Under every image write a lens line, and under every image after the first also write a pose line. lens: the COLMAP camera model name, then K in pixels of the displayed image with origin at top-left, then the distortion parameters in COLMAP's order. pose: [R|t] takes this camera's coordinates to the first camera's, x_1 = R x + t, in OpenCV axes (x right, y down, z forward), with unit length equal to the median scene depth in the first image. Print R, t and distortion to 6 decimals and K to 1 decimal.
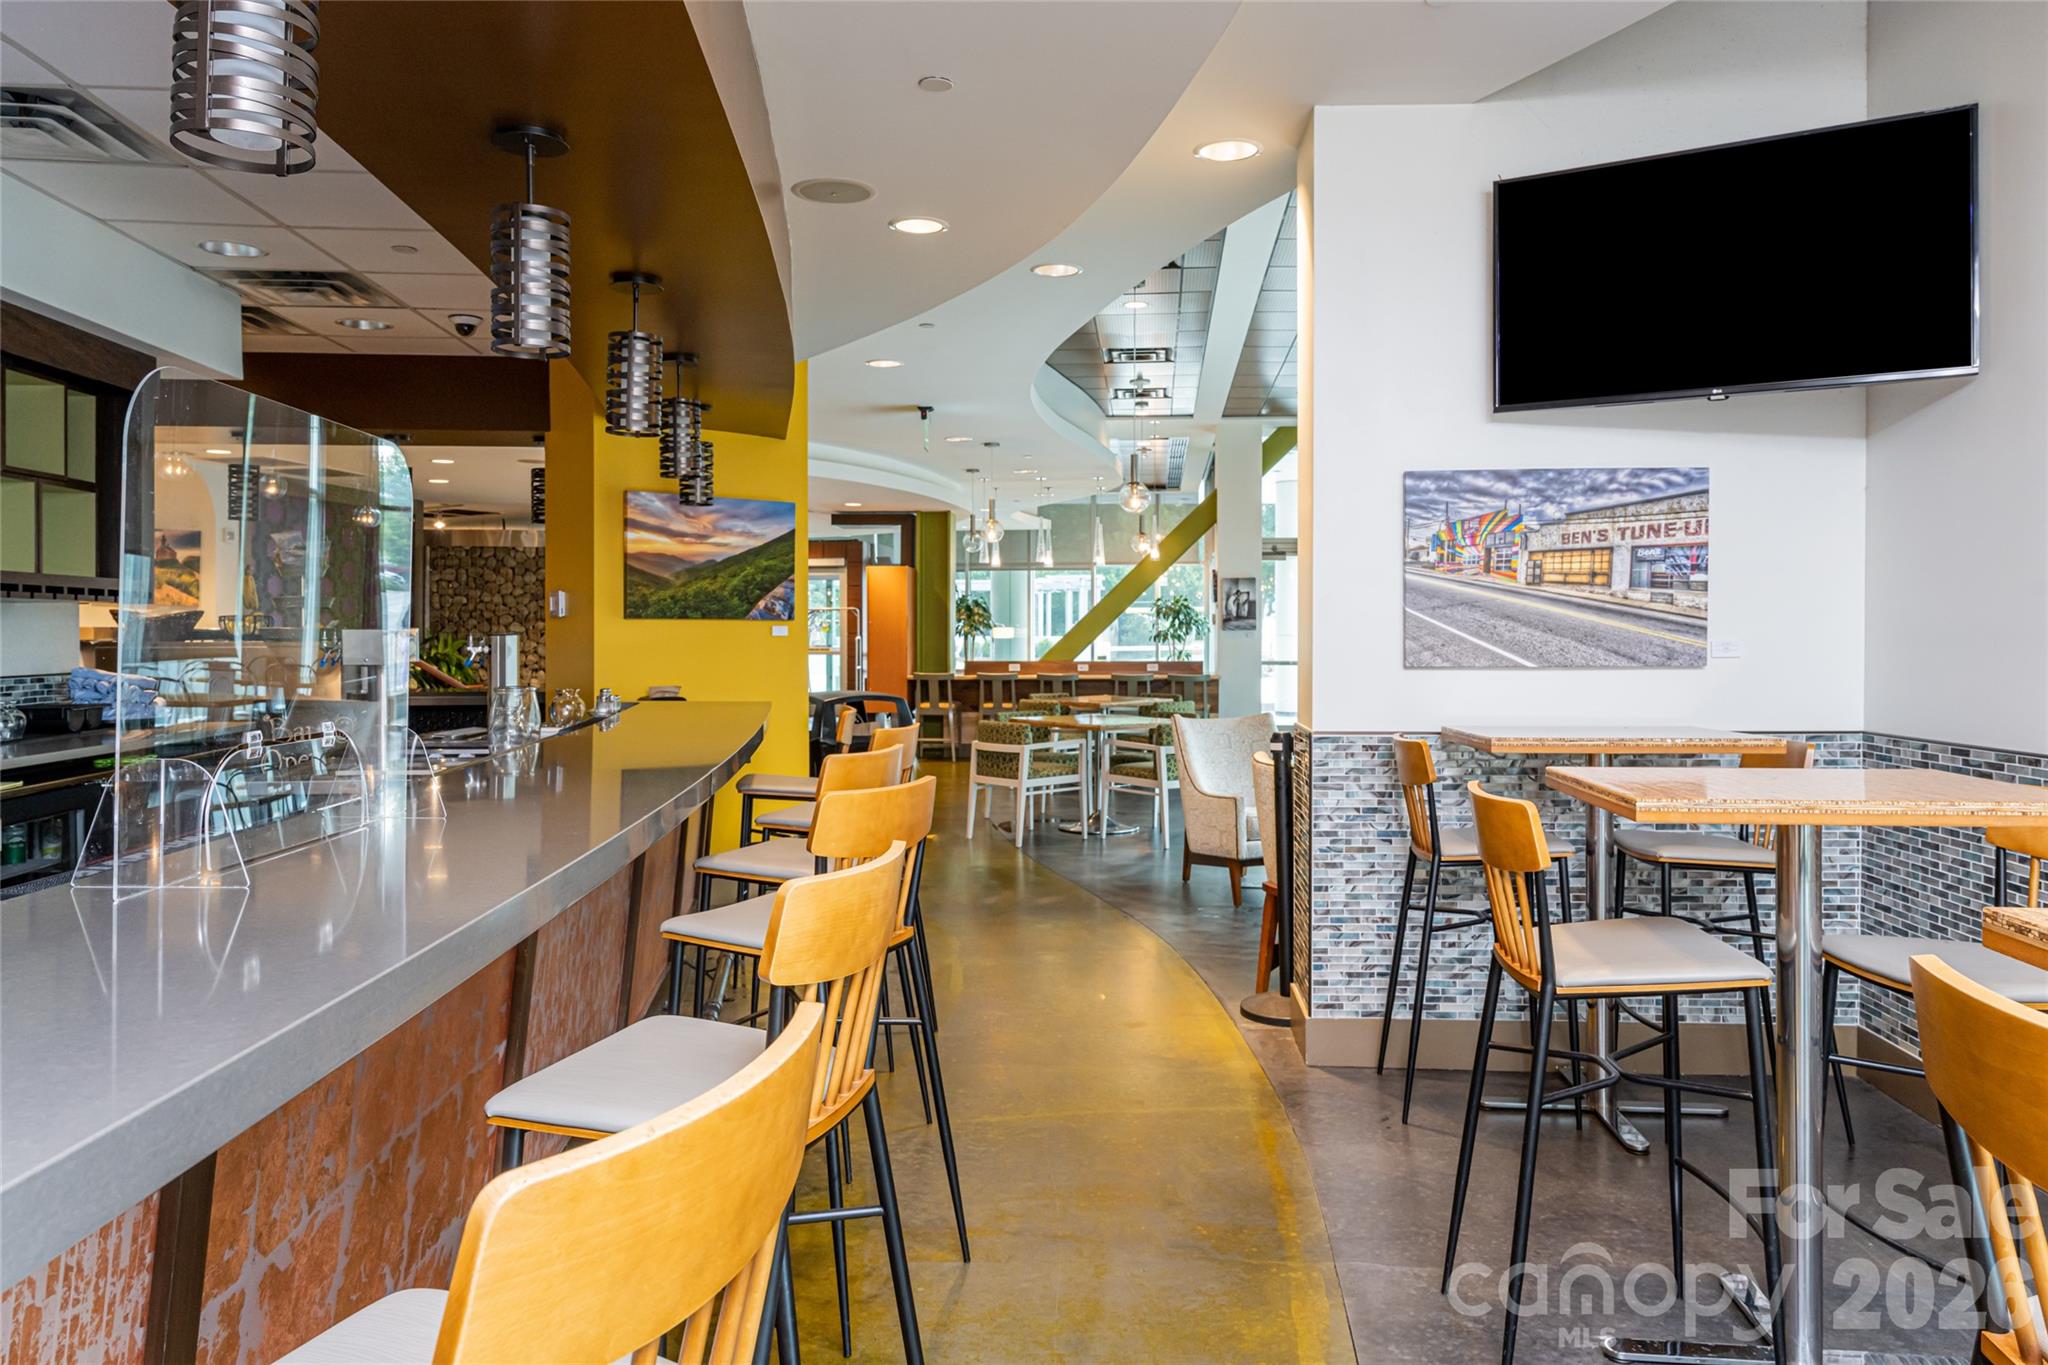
lens RADIAL K [[1473.5, 0, 1024.0], [0, 1473.5, 682.5], [0, 0, 1]] dist [0.002883, 0.000634]
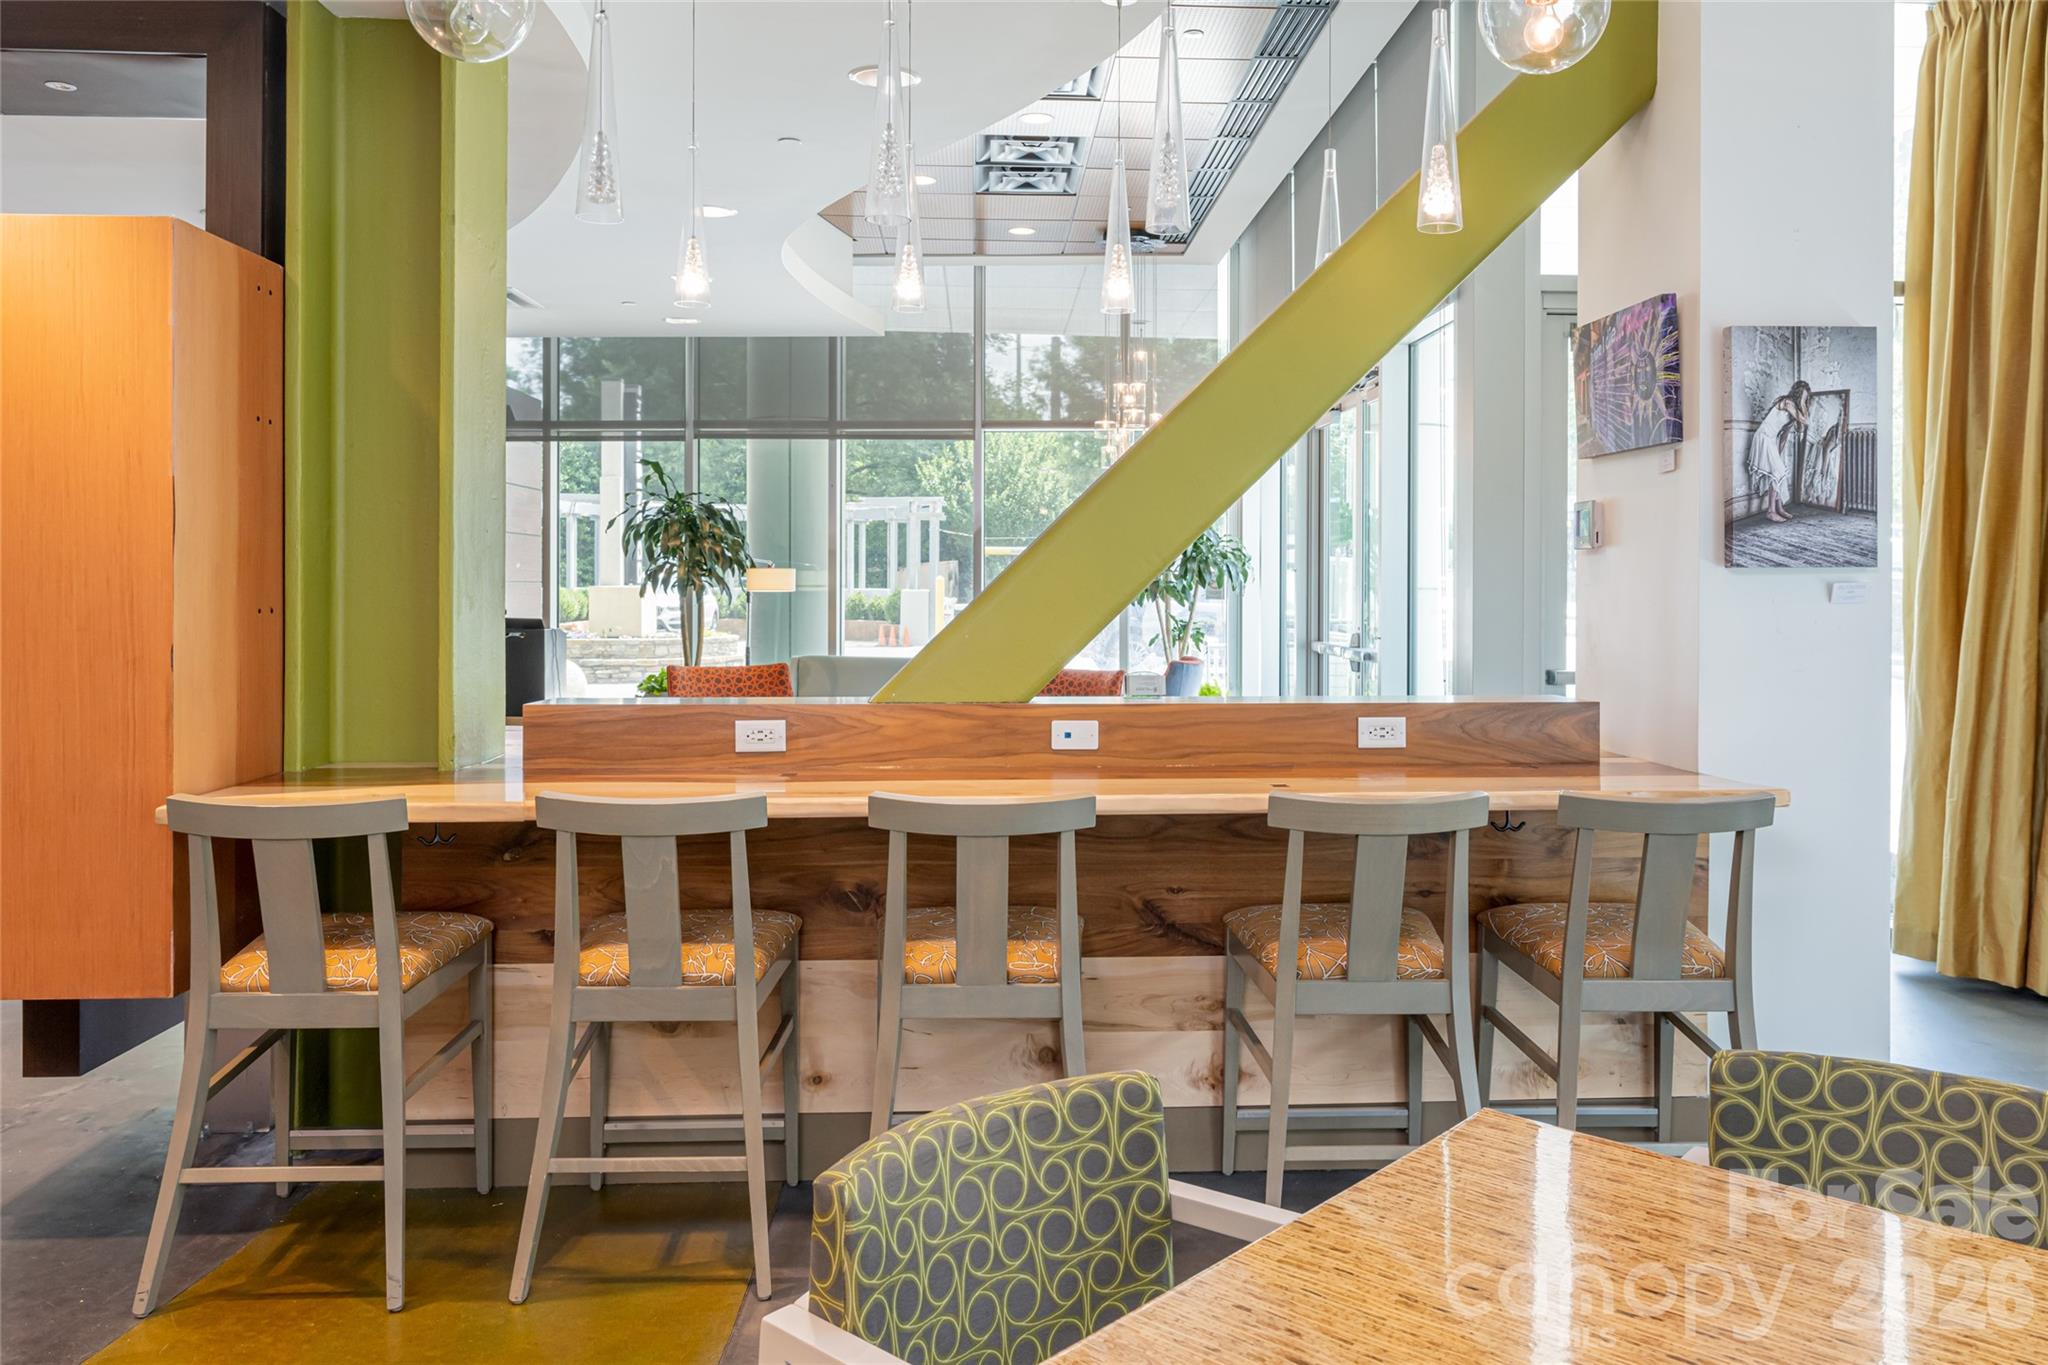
lens RADIAL K [[1473.5, 0, 1024.0], [0, 1473.5, 682.5], [0, 0, 1]] dist [0.002883, 0.000634]
pose [[0.991397, -0.003342, 0.130845, 0.003248], [-0.000859, 0.999486, 0.032031, -0.025275], [-0.130885, -0.031868, 0.990885, 0.798128]]
